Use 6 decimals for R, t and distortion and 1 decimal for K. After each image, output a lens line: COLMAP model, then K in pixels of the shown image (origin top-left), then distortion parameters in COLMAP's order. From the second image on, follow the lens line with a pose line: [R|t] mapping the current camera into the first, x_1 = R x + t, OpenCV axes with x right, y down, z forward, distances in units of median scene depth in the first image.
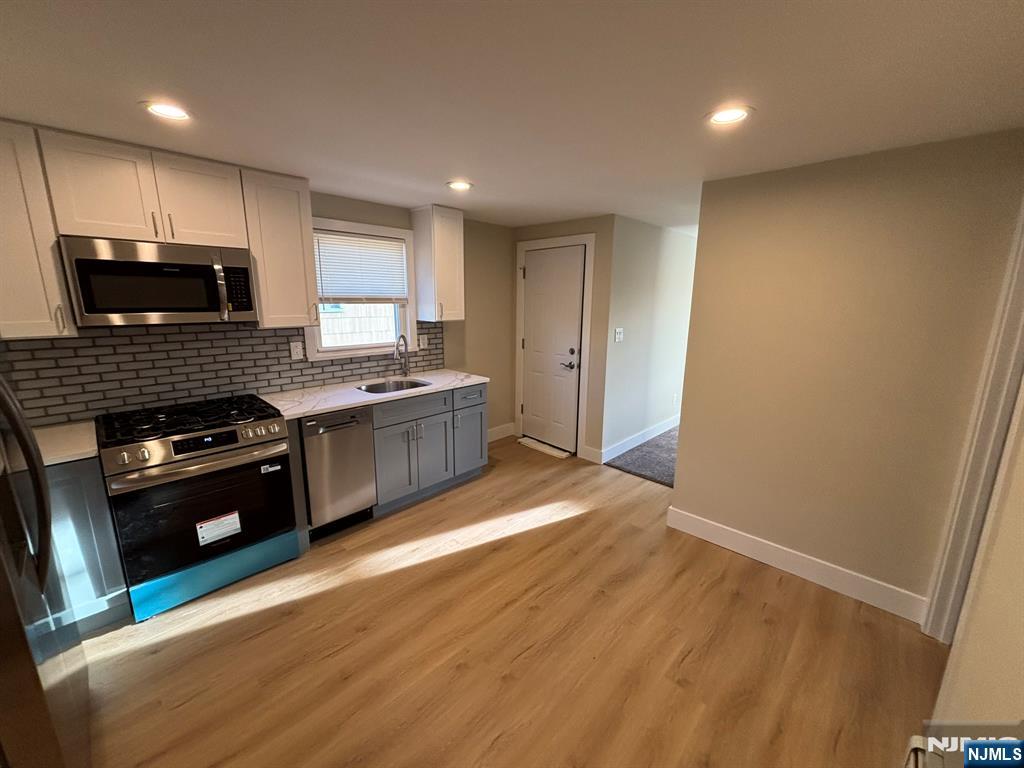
lens RADIAL K [[413.1, 0, 513.3], [0, 413.1, 383.7], [0, 0, 1]] dist [-0.013512, -0.000041]
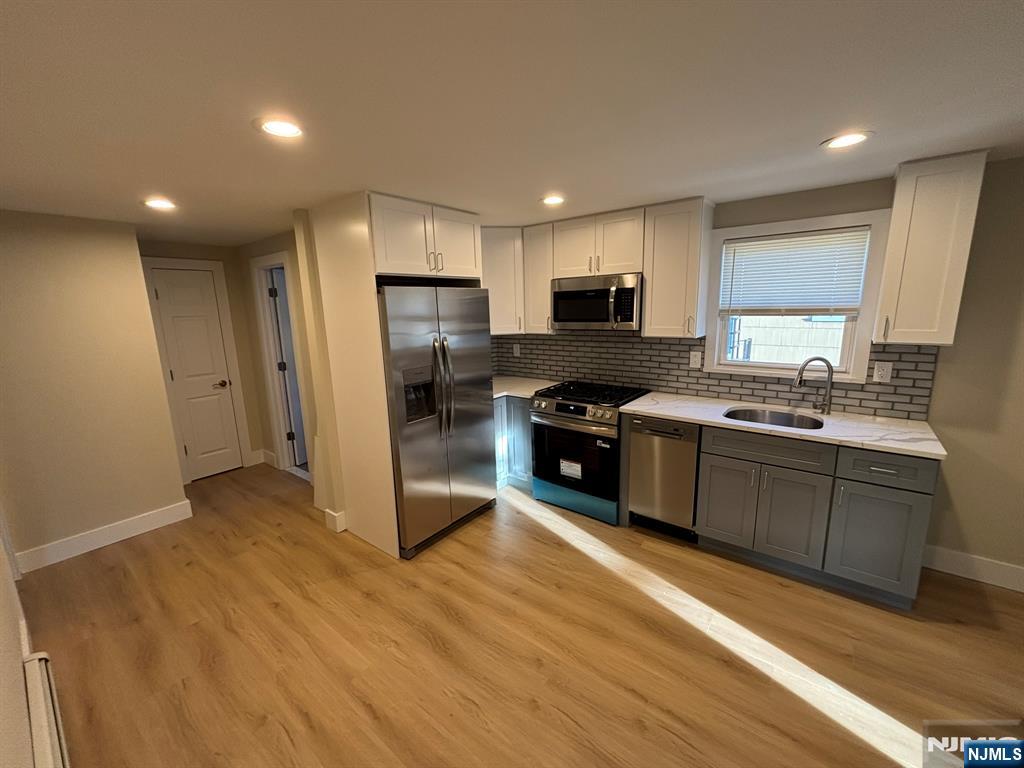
lens RADIAL K [[413.1, 0, 510.2], [0, 413.1, 382.6], [0, 0, 1]] dist [-0.013512, -0.000041]
pose [[0.071666, 0.164485, -0.983773, 0.500078], [-0.179009, 0.972415, 0.149546, -0.097827], [0.981234, 0.165387, 0.099134, 0.444687]]
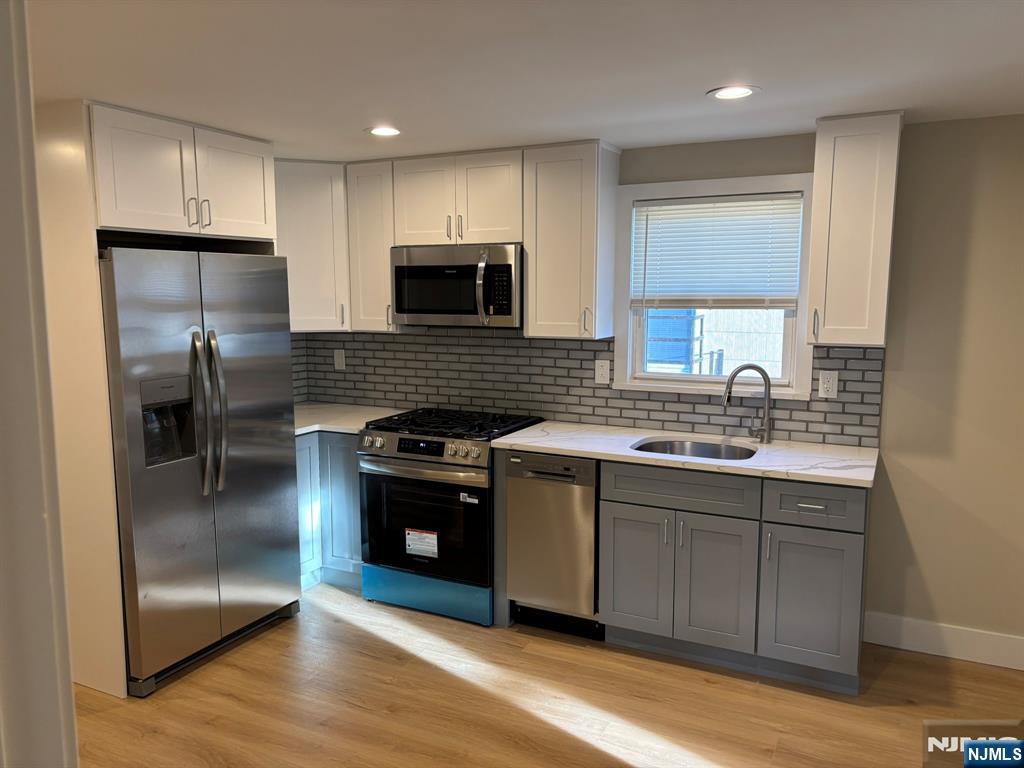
lens RADIAL K [[767.6, 0, 508.7], [0, 767.6, 386.2], [0, 0, 1]] dist [0.039310, -0.036493]
pose [[0.277111, 0.101478, -0.955464, 0.730005], [-0.193917, 0.979851, 0.047827, -0.089006], [0.941066, 0.172027, 0.291205, 0.464894]]
